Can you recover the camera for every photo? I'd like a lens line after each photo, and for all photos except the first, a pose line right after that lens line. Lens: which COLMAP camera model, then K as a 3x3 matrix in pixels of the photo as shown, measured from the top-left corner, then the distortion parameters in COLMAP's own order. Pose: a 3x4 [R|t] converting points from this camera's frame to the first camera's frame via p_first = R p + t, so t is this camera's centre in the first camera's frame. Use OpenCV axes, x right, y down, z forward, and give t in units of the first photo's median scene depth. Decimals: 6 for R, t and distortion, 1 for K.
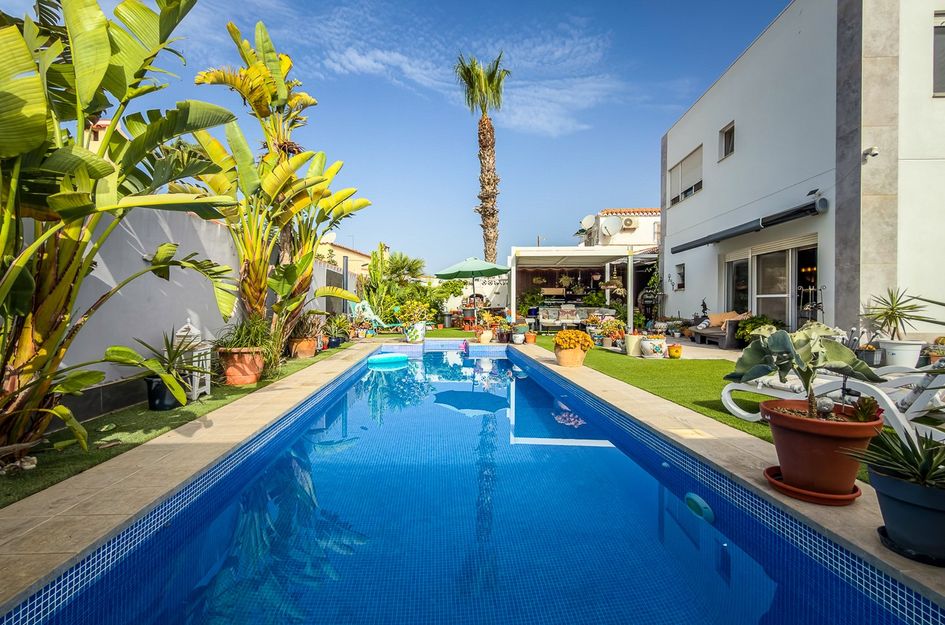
lens RADIAL K [[461.3, 0, 477.3], [0, 461.3, 300.3], [0, 0, 1]] dist [-0.003710, 0.001521]
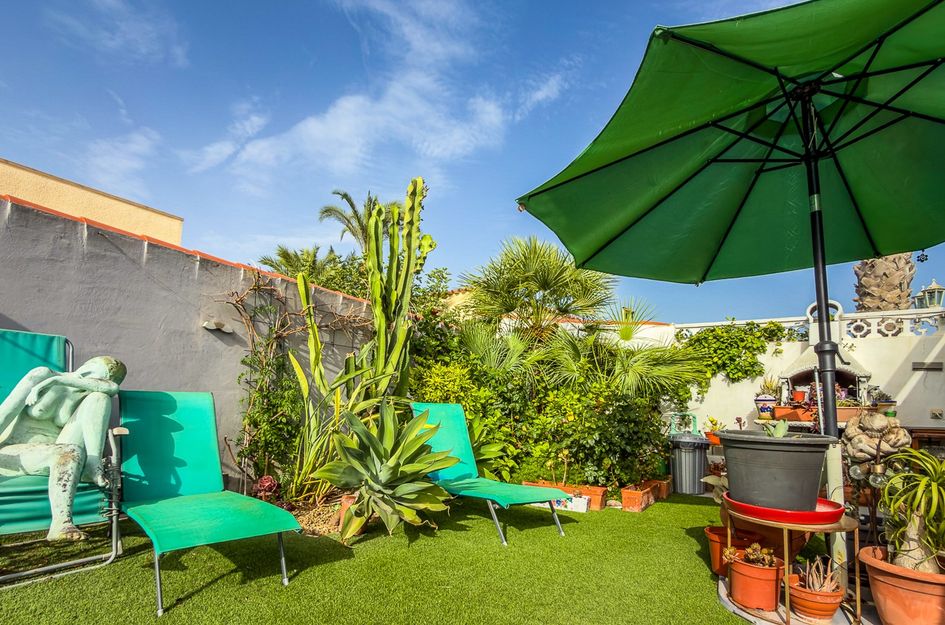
lens RADIAL K [[461.3, 0, 487.8], [0, 461.3, 392.1], [0, 0, 1]] dist [-0.003710, 0.001521]
pose [[0.823091, 0.018616, -0.567604, -0.013955], [-0.032602, 0.999363, -0.014499, 0.013103], [0.566973, 0.030439, 0.823174, 0.986906]]
